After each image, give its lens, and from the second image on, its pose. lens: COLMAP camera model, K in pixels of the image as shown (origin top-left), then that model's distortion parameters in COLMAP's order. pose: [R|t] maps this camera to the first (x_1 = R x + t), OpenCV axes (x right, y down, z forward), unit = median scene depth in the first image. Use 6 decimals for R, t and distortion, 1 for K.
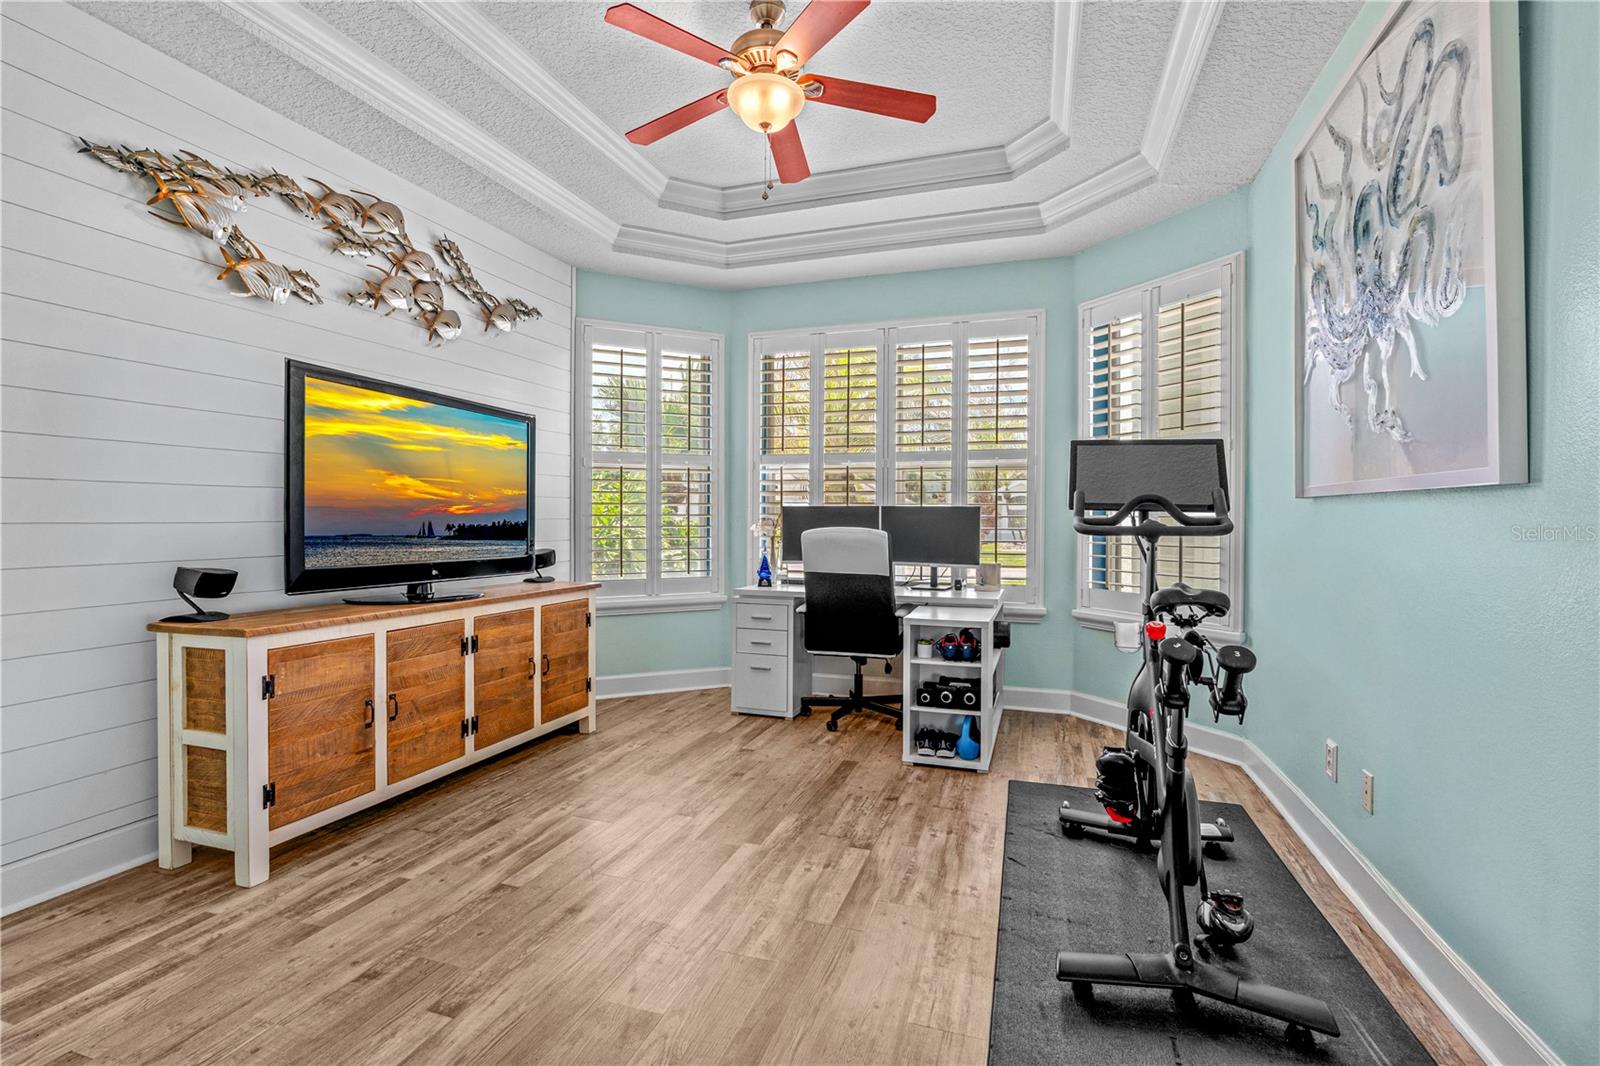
lens RADIAL K [[722.8, 0, 810.3], [0, 722.8, 521.8], [0, 0, 1]] dist [-0.008880, 0.004432]
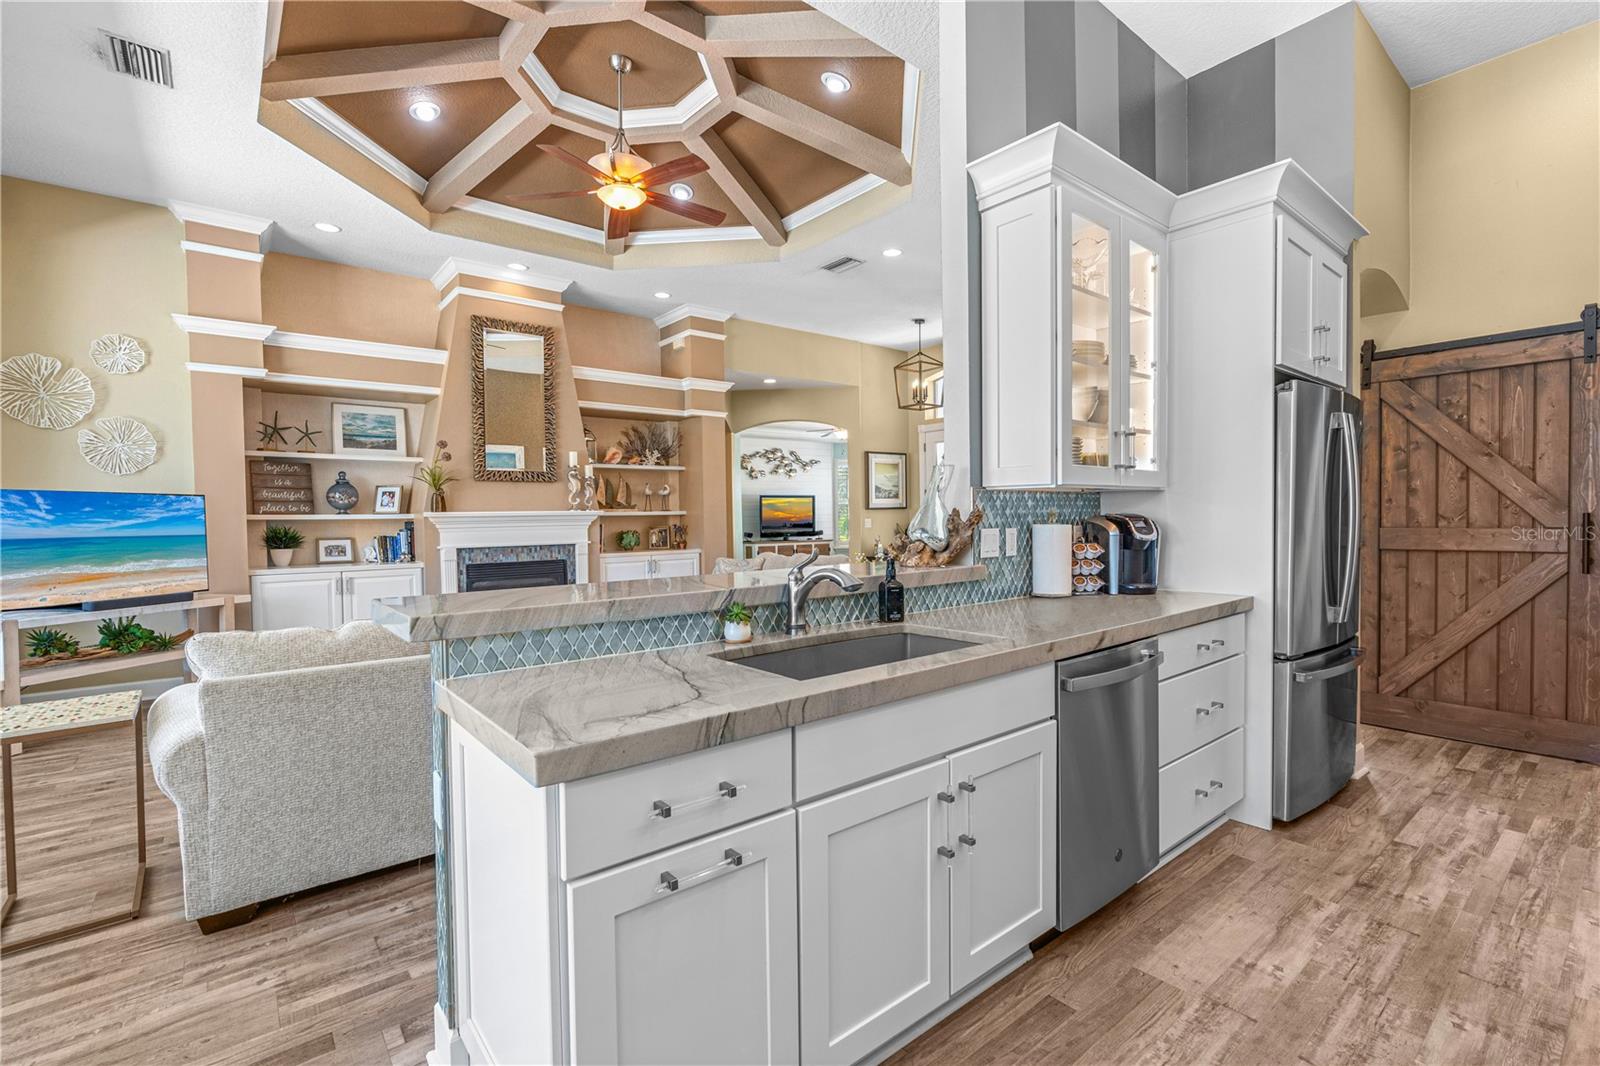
lens RADIAL K [[722.8, 0, 803.0], [0, 722.8, 534.4], [0, 0, 1]] dist [-0.008880, 0.004432]
pose [[0.840849, 0.000235, -0.541270, 2.072015], [0.014898, 0.999611, 0.023578, -0.036866], [0.541065, -0.027890, 0.840518, -2.833016]]
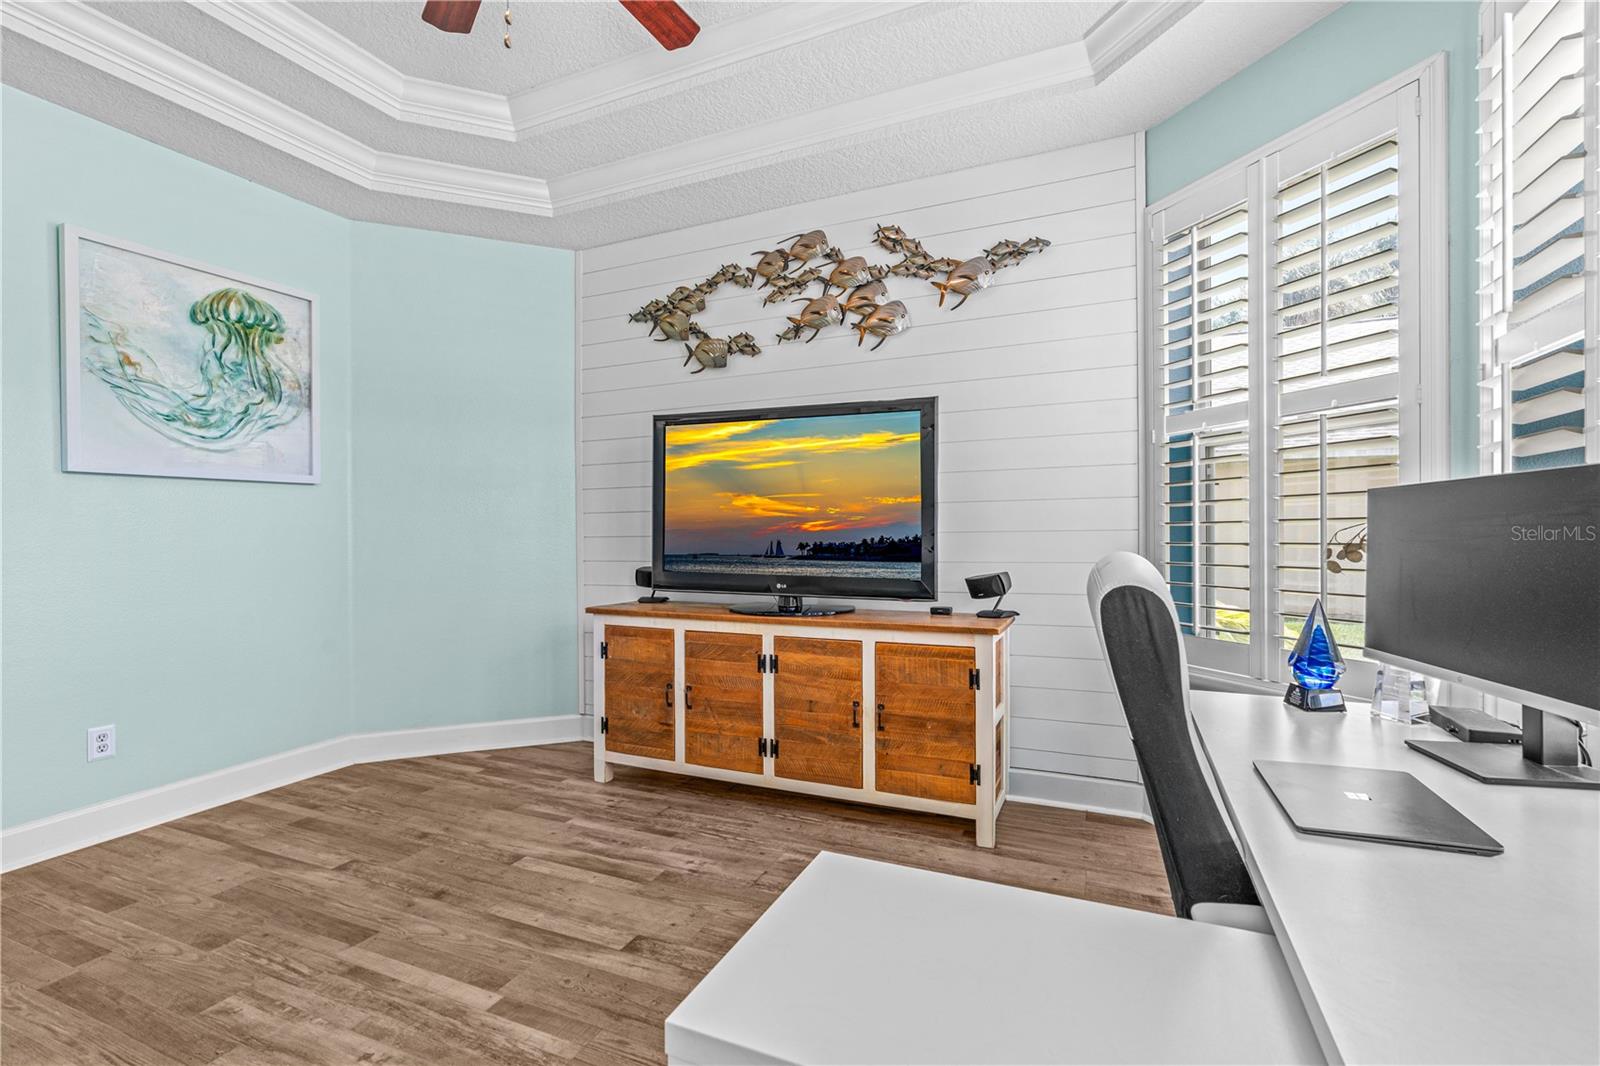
lens RADIAL K [[722.8, 0, 814.8], [0, 722.8, 535.2], [0, 0, 1]] dist [-0.008880, 0.004432]
pose [[-0.089964, 0.000507, -0.995945, 0.517781], [0.003939, 0.999992, 0.000153, -0.000725], [0.995937, -0.003910, -0.089965, 1.225232]]
